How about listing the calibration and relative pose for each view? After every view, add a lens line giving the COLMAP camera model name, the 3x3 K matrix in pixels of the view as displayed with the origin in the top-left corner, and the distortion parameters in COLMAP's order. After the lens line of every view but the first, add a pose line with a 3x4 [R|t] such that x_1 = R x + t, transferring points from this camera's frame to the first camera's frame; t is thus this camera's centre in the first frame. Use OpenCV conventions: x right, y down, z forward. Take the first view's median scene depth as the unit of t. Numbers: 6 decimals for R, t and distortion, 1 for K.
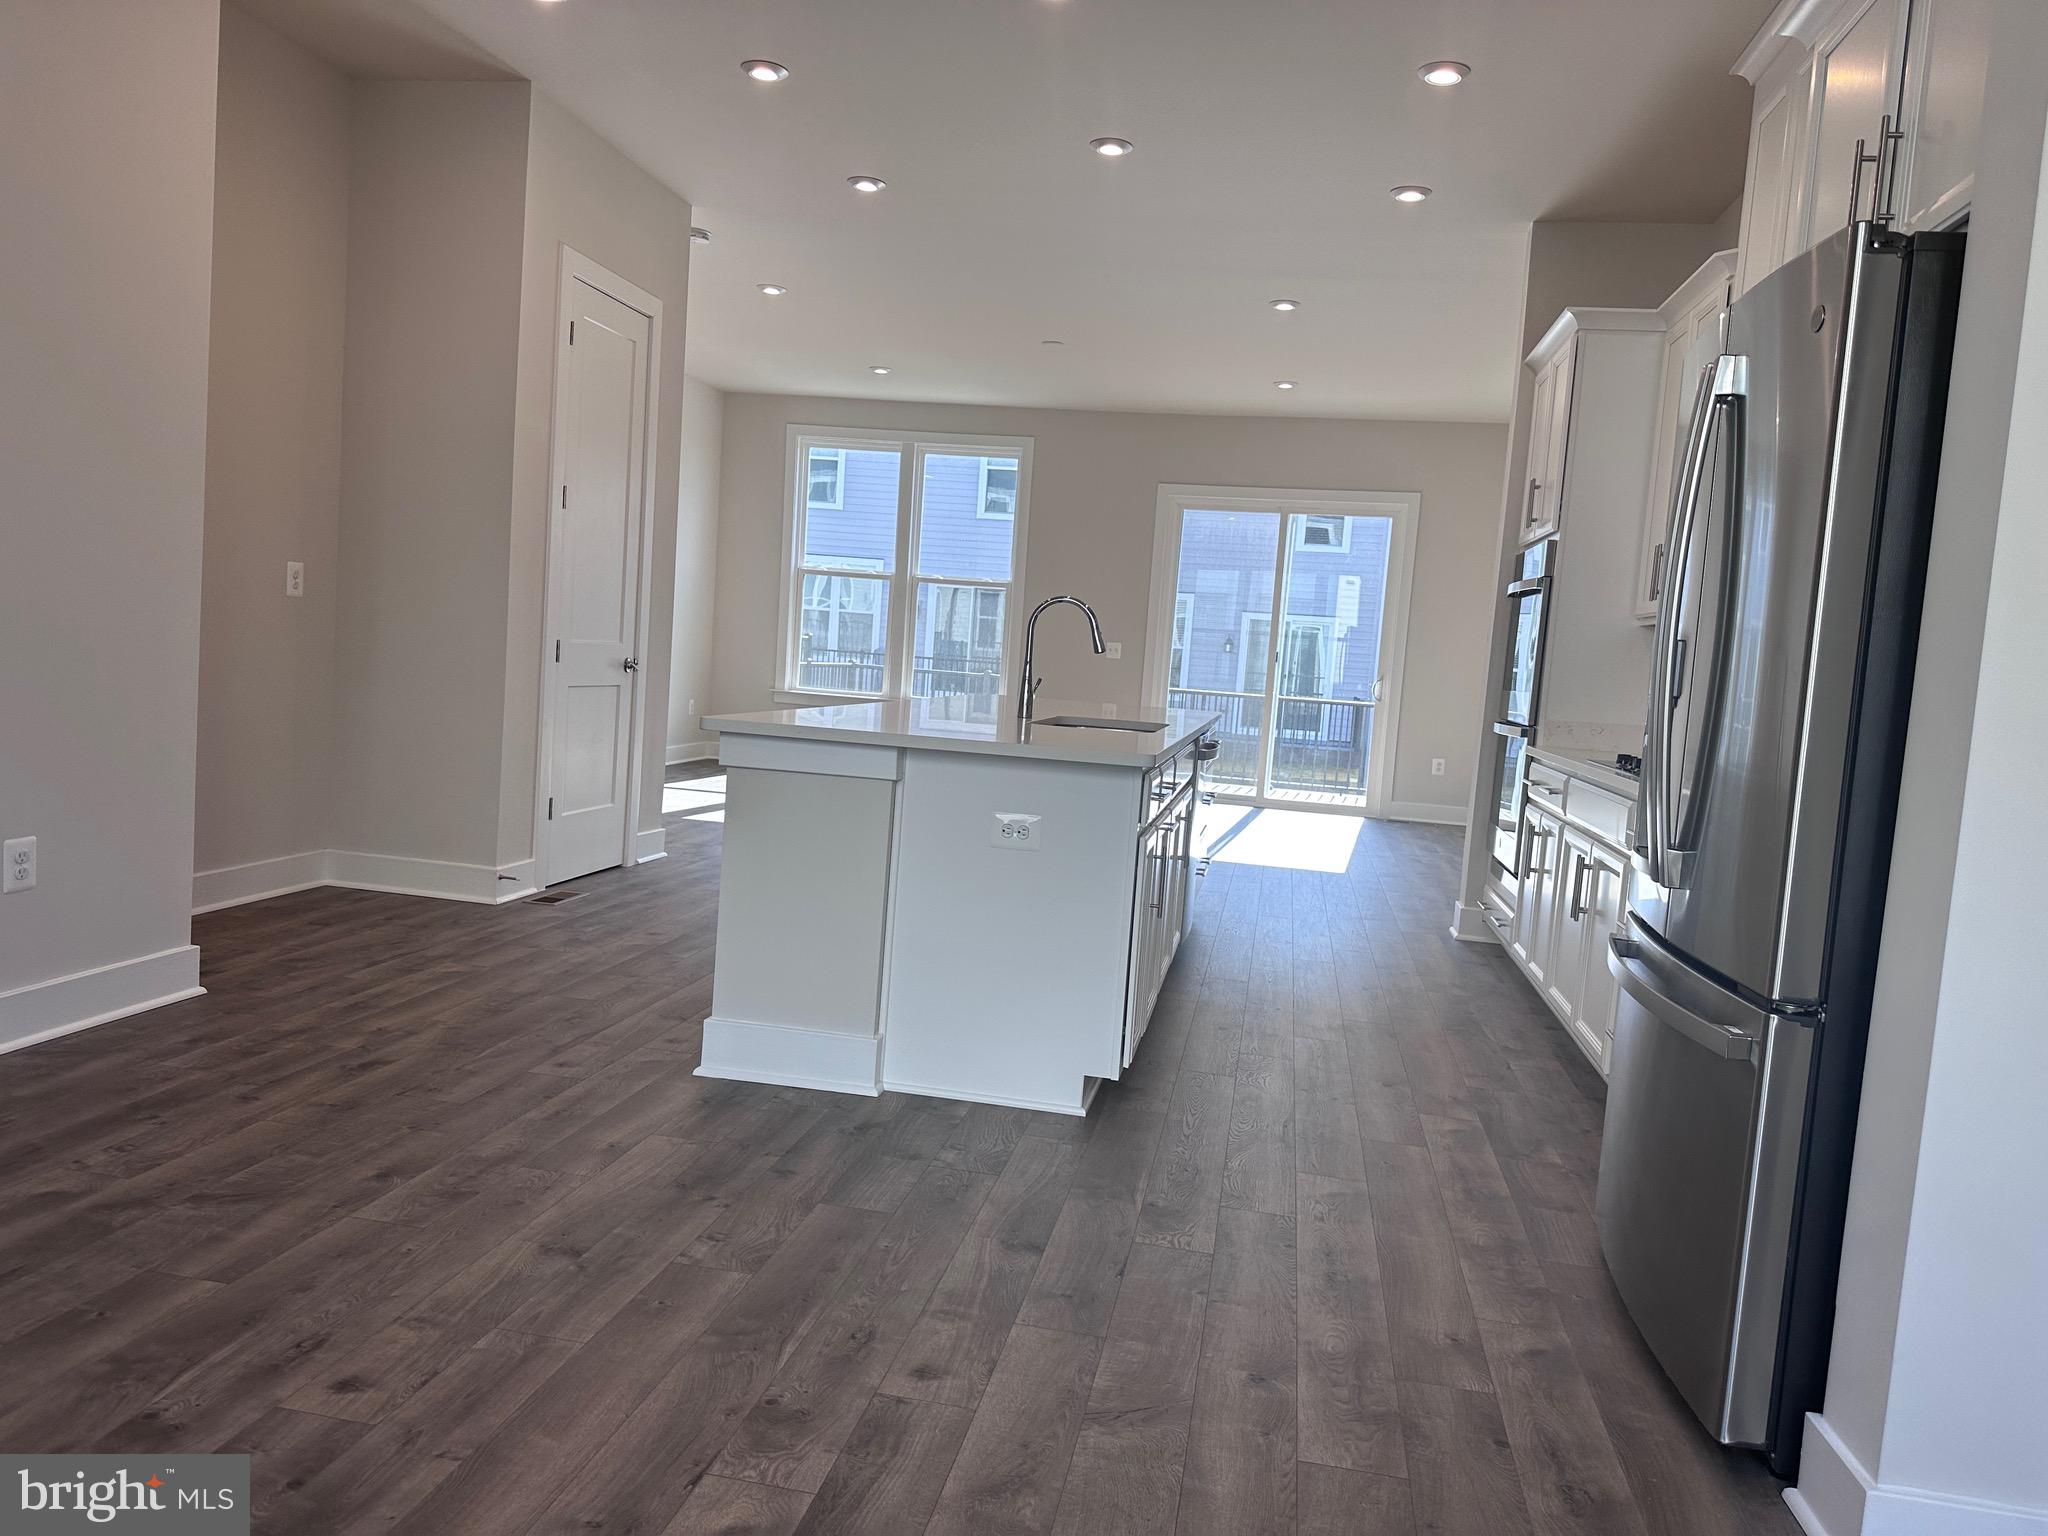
lens RADIAL K [[1450.3, 0, 1026.5], [0, 1450.3, 763.1], [0, 0, 1]] dist [0.045422, -0.056445]
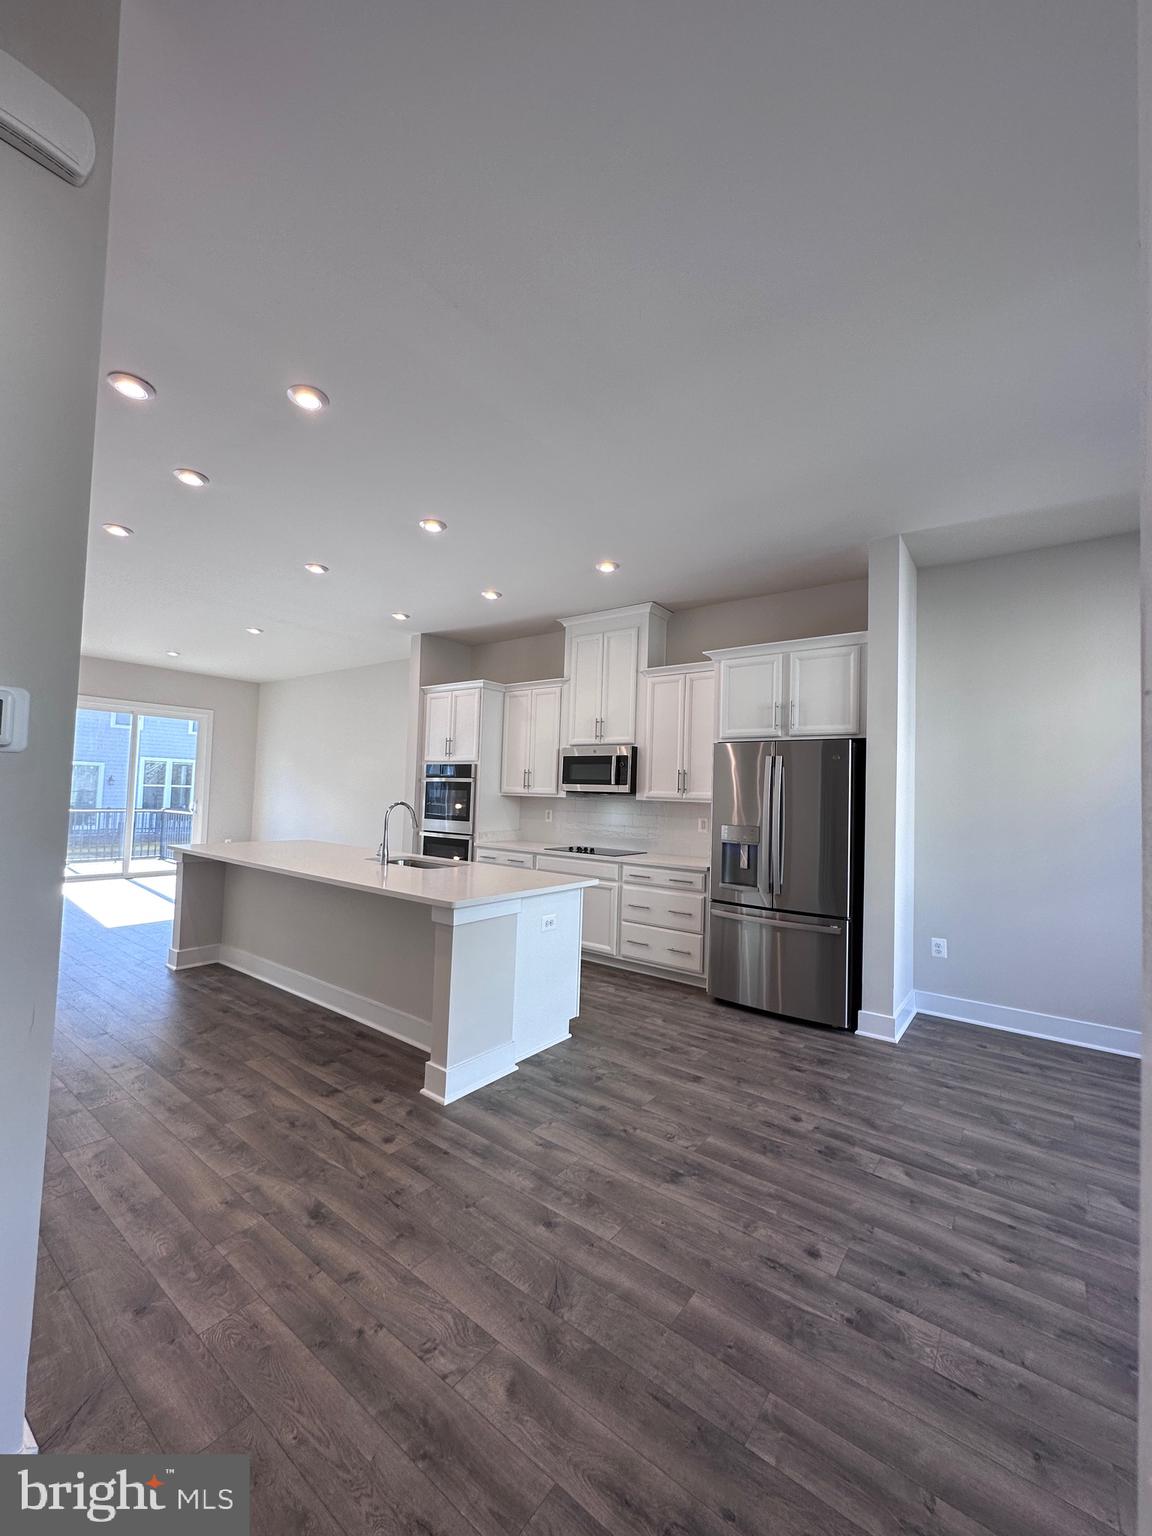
lens RADIAL K [[616.6, 0, 576.7], [0, 616.6, 769.1], [0, 0, 1]] dist [-0.002628, 0.000809]
pose [[0.448101, -0.021506, 0.893724, -0.996033], [0.070887, 0.997418, -0.011540, -0.209891], [-0.891168, 0.068524, 0.448468, 0.604082]]
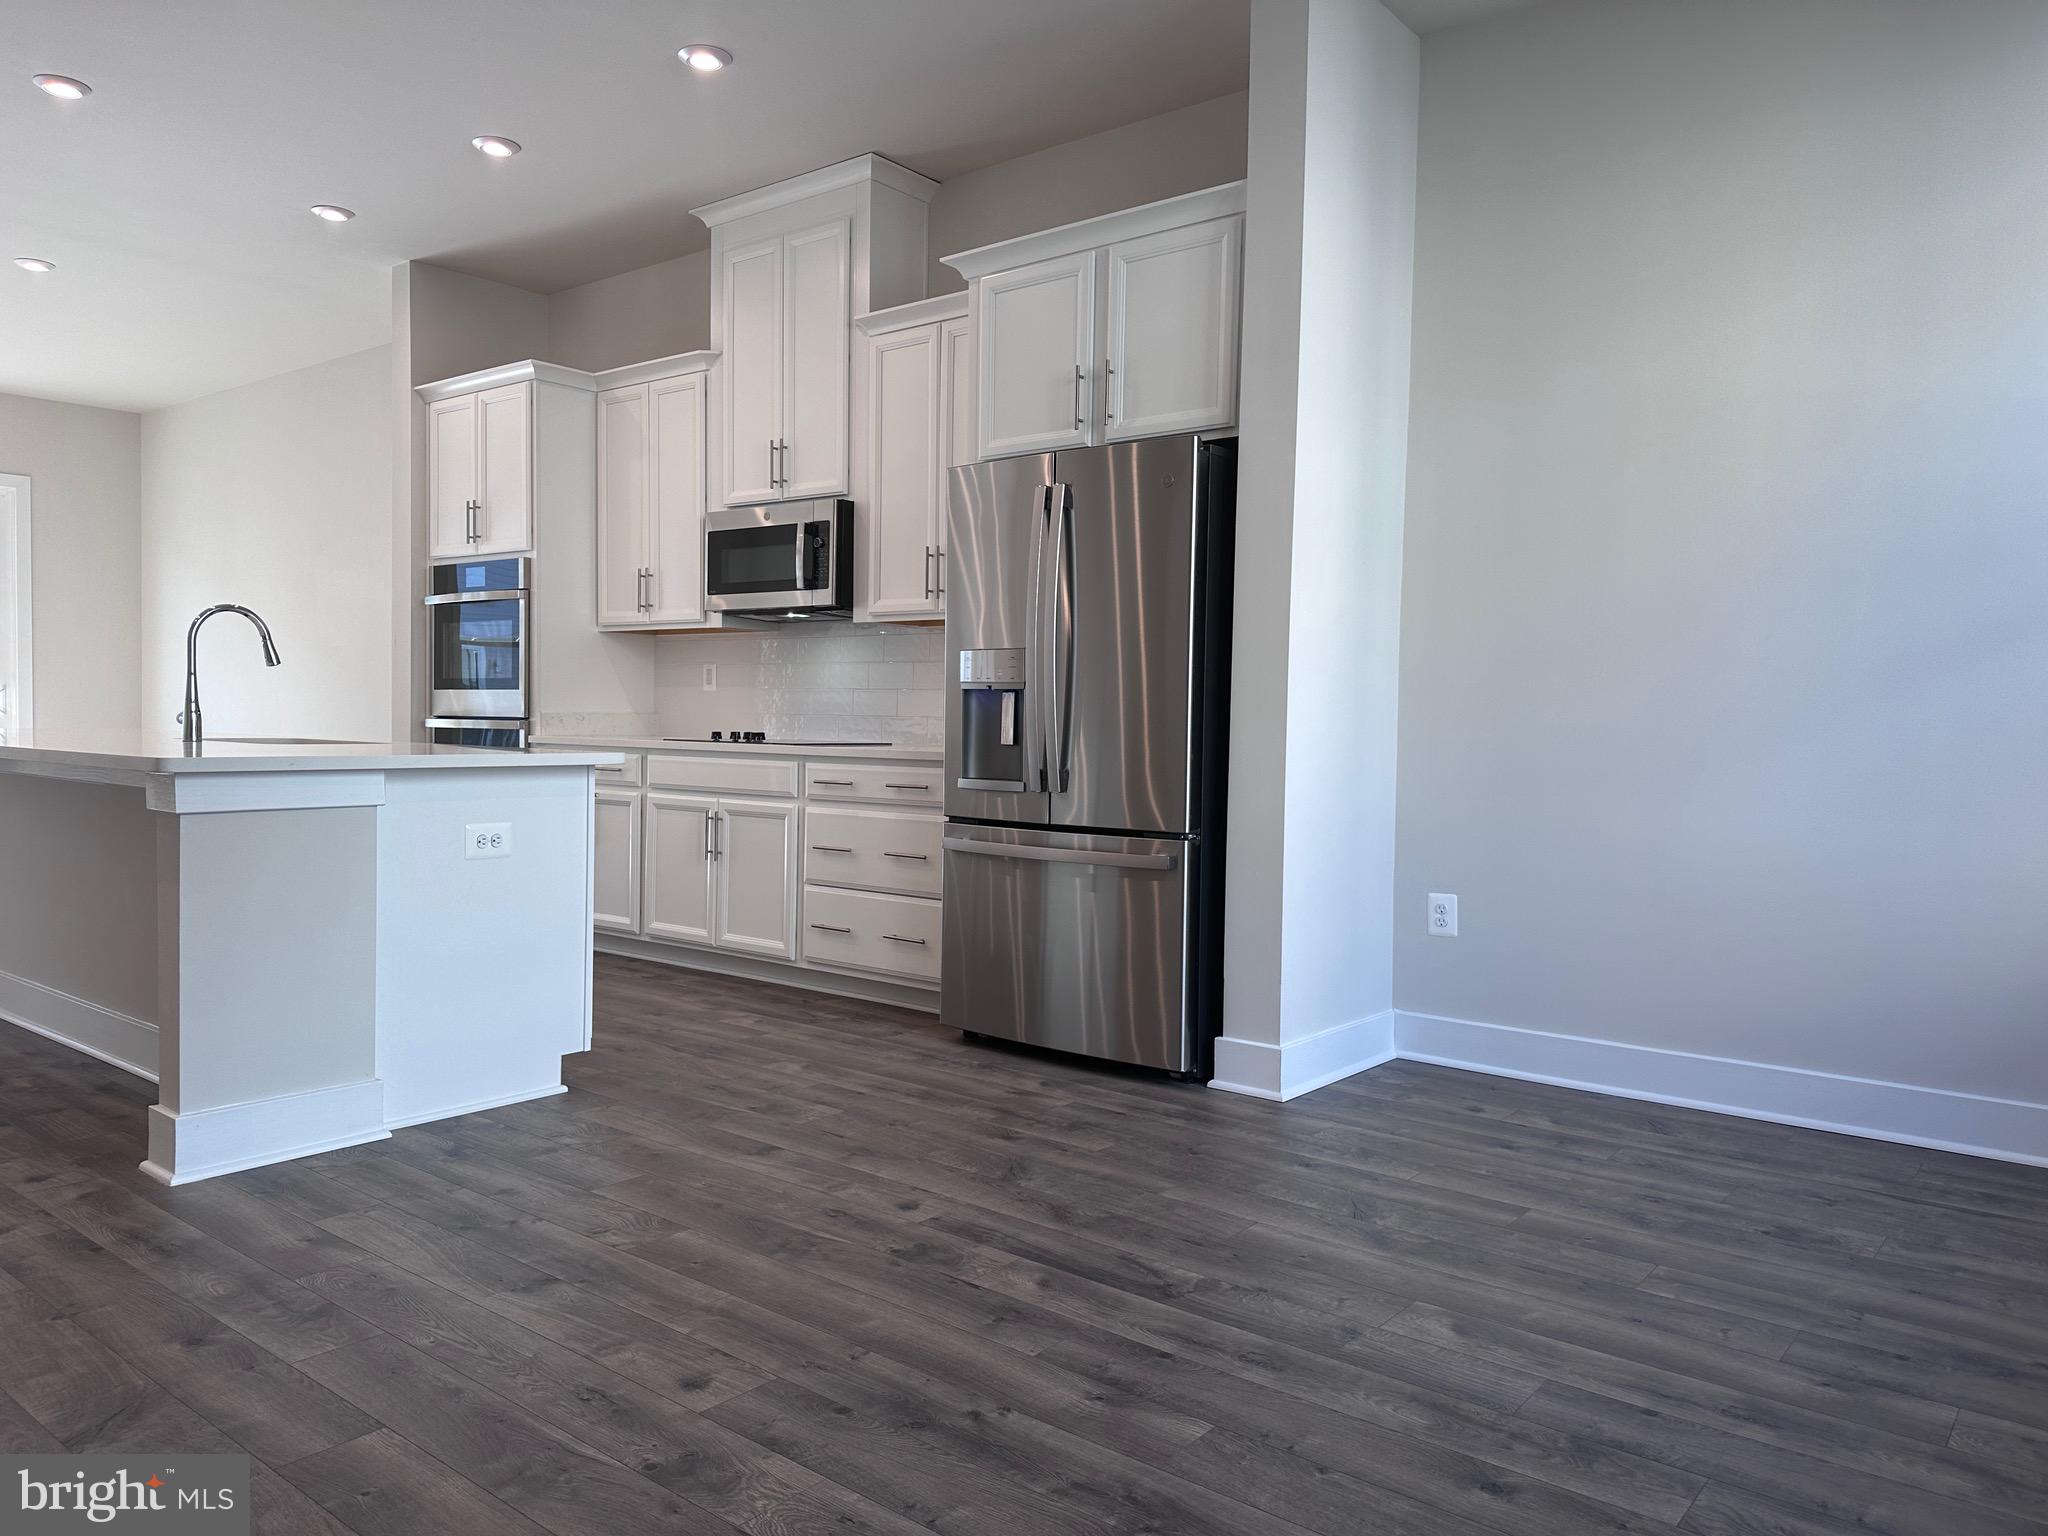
lens RADIAL K [[1450.3, 0, 1026.5], [0, 1450.3, 767.3], [0, 0, 1]] dist [0.045422, -0.056445]
pose [[0.473046, -0.096020, 0.875790, -0.867562], [0.087332, 0.994258, 0.061838, -0.042063], [-0.876699, 0.047232, 0.478716, 0.187912]]
